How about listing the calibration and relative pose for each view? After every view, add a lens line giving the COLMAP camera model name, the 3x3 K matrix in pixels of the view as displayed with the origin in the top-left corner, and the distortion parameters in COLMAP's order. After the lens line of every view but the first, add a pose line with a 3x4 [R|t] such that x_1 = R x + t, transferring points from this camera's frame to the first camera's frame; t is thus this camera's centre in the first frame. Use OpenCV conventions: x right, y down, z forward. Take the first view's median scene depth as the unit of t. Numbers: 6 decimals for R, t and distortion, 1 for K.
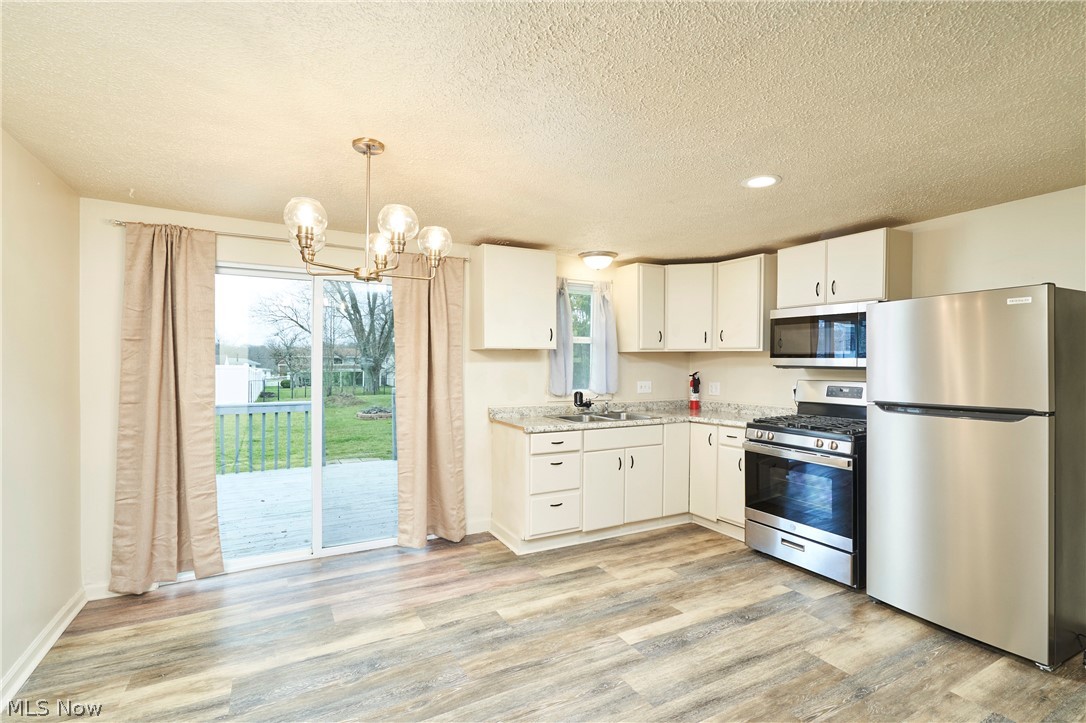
lens RADIAL K [[504.3, 0, 542.2], [0, 504.3, 366.0], [0, 0, 1]] dist [-0.000099, 0.000529]
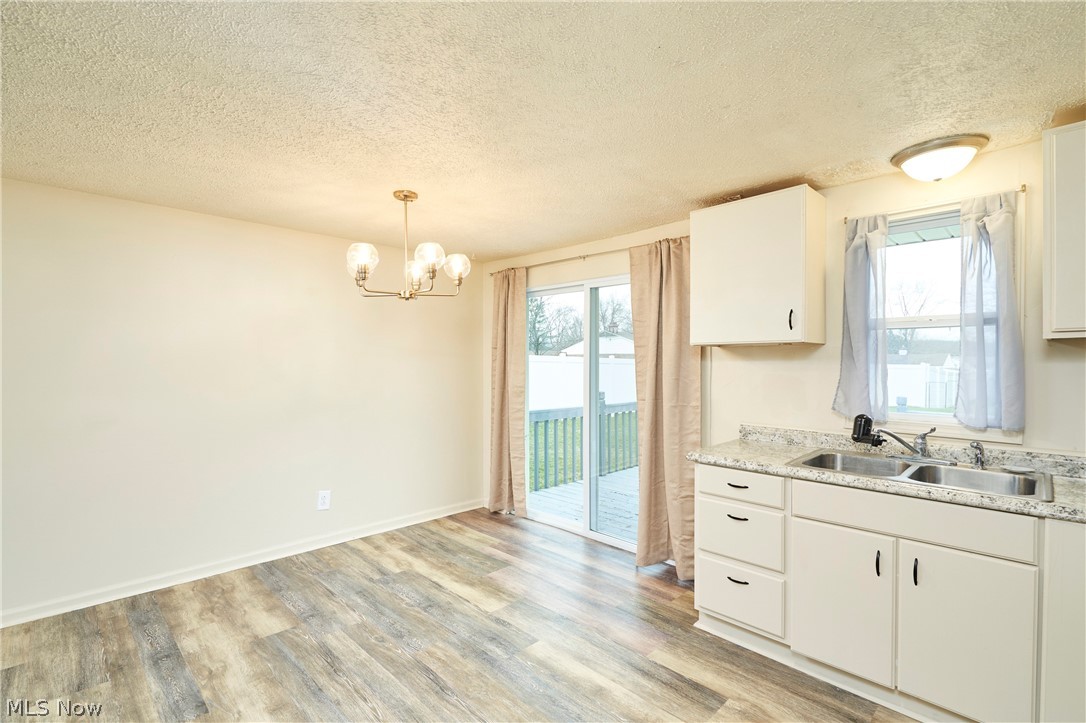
lens RADIAL K [[504.3, 0, 542.2], [0, 504.3, 366.0], [0, 0, 1]] dist [-0.000099, 0.000529]
pose [[0.275821, 0.007458, -0.961180, 0.781362], [-0.003330, 0.999971, 0.006804, -0.008705], [0.961203, 0.001324, 0.275838, 0.771043]]
